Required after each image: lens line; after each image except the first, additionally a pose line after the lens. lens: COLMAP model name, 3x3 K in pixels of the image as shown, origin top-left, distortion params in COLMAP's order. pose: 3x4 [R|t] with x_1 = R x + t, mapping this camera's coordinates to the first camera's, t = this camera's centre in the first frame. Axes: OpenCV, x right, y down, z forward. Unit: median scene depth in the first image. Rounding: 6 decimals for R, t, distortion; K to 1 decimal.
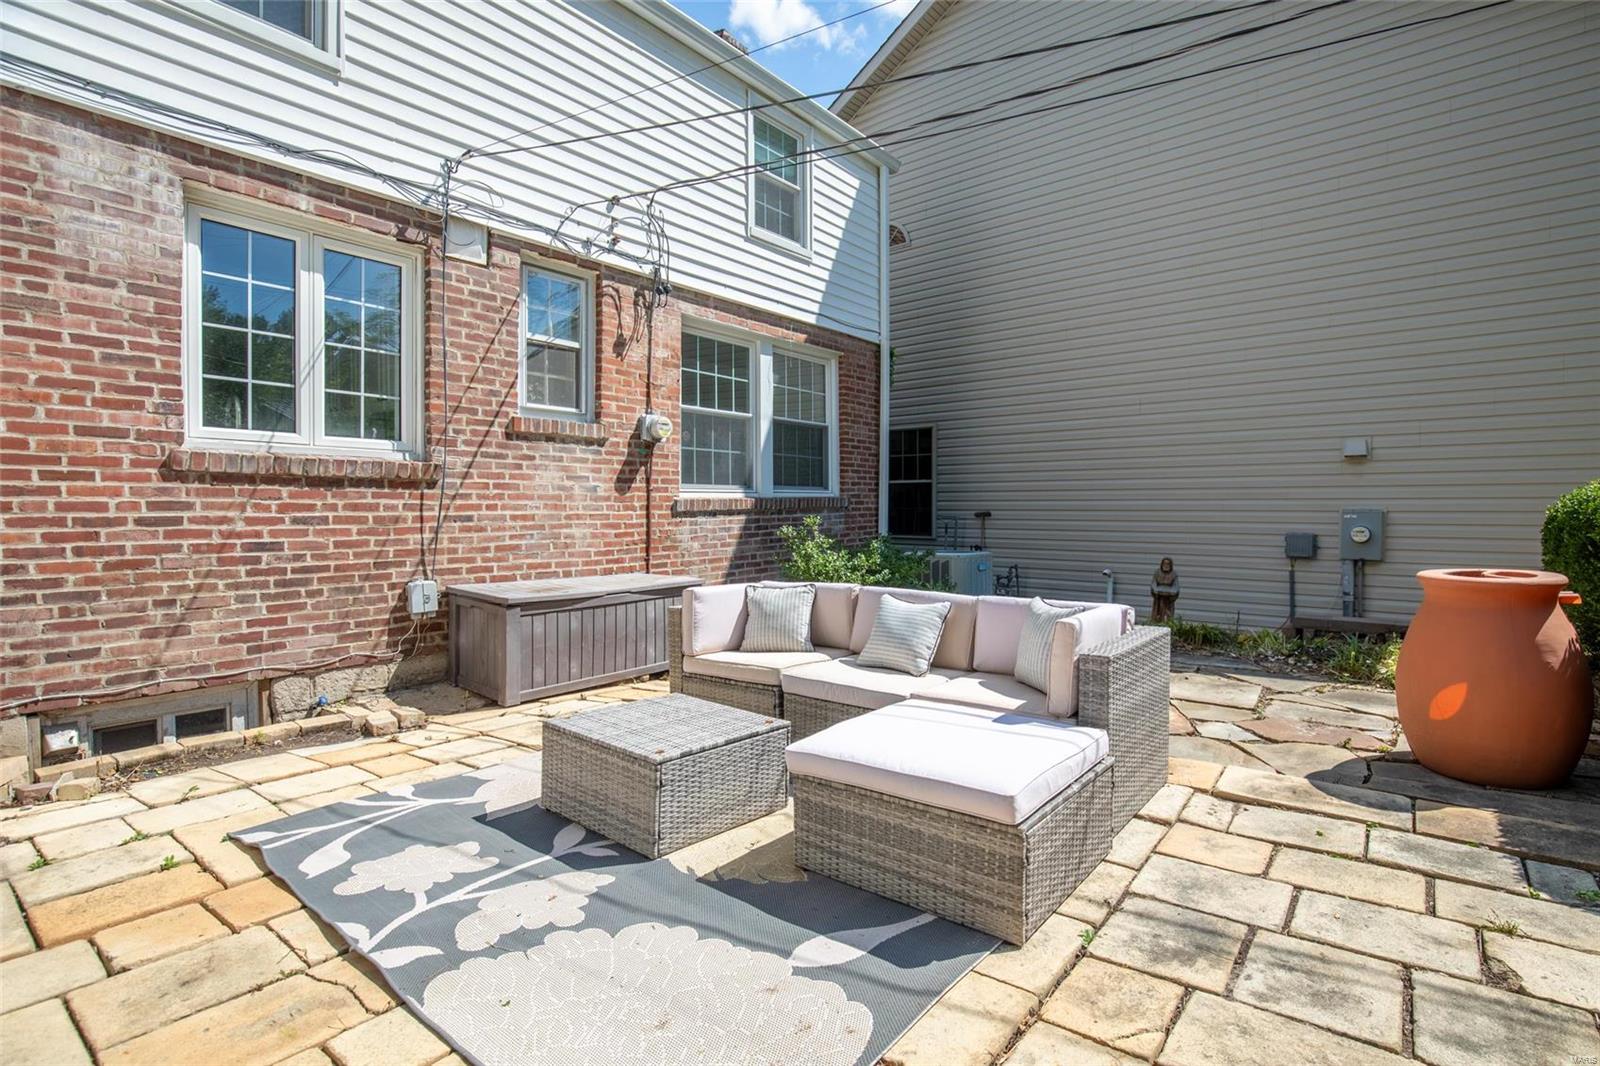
lens RADIAL K [[758.7, 0, 805.5], [0, 758.7, 532.6], [0, 0, 1]] dist [-0.019051, 0.000305]
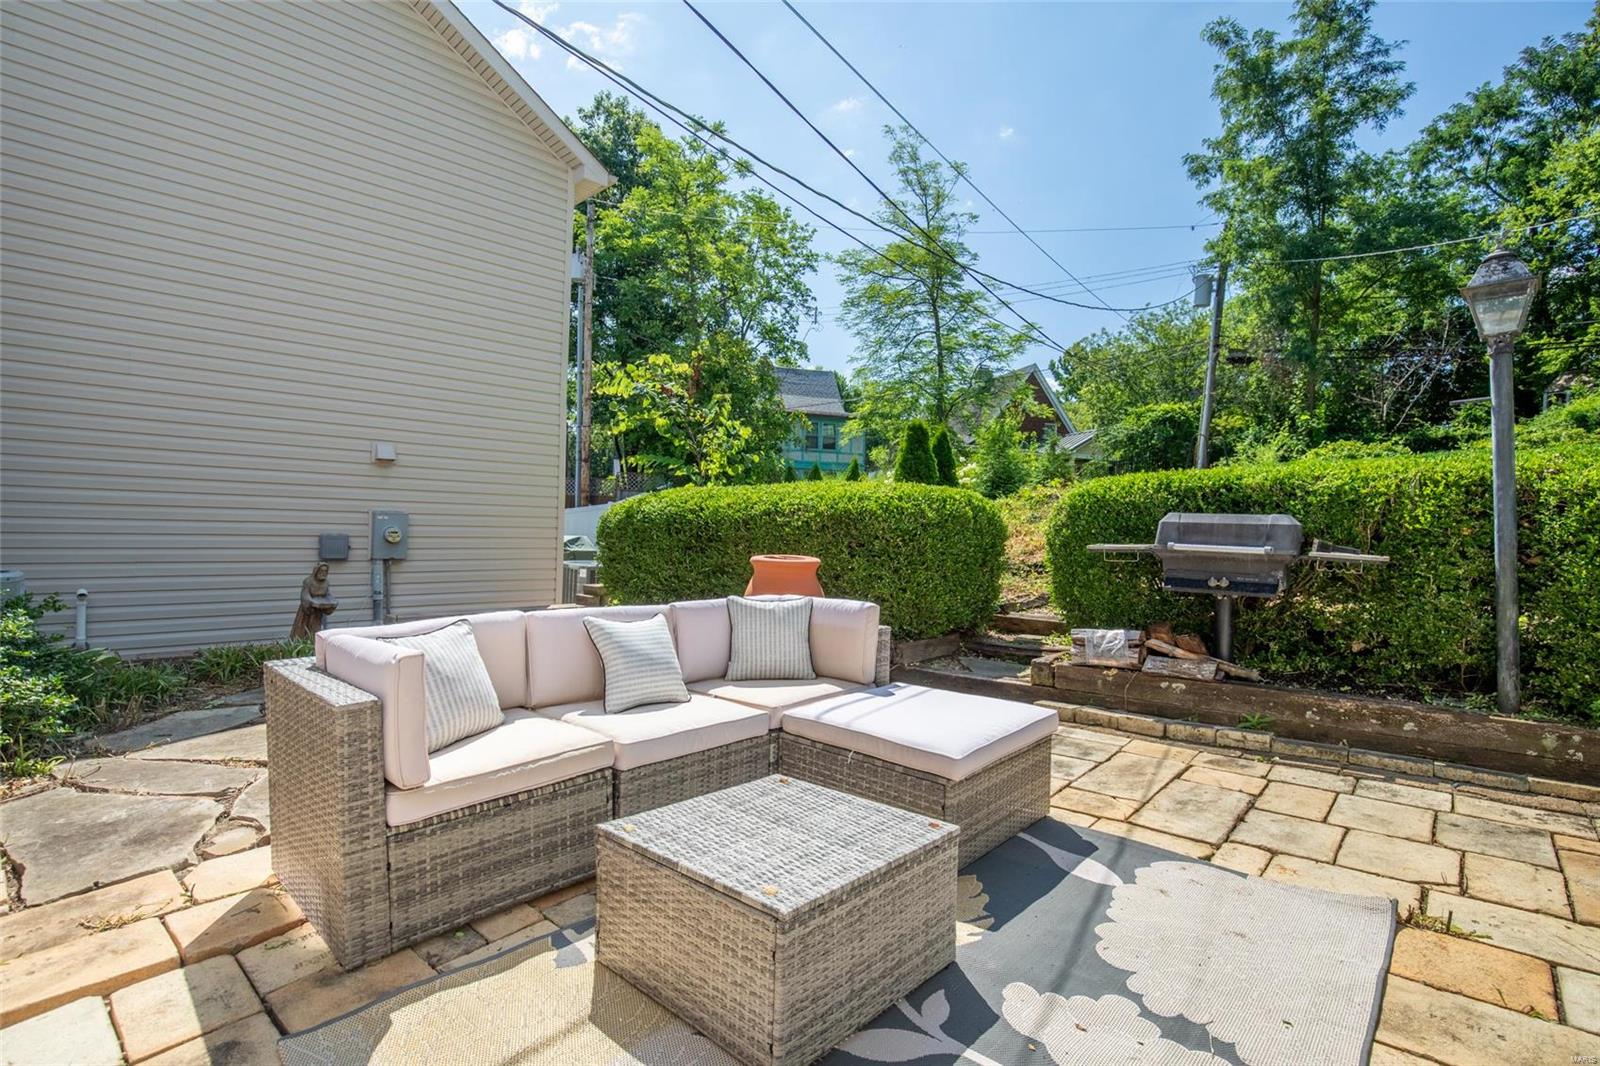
lens RADIAL K [[758.7, 0, 847.7], [0, 758.7, 534.6], [0, 0, 1]] dist [-0.019051, 0.000305]
pose [[0.028878, -0.004034, 0.999575, -1.030034], [0.000825, 0.999992, 0.004012, -0.005788], [-0.999583, 0.000709, 0.028881, 1.149270]]
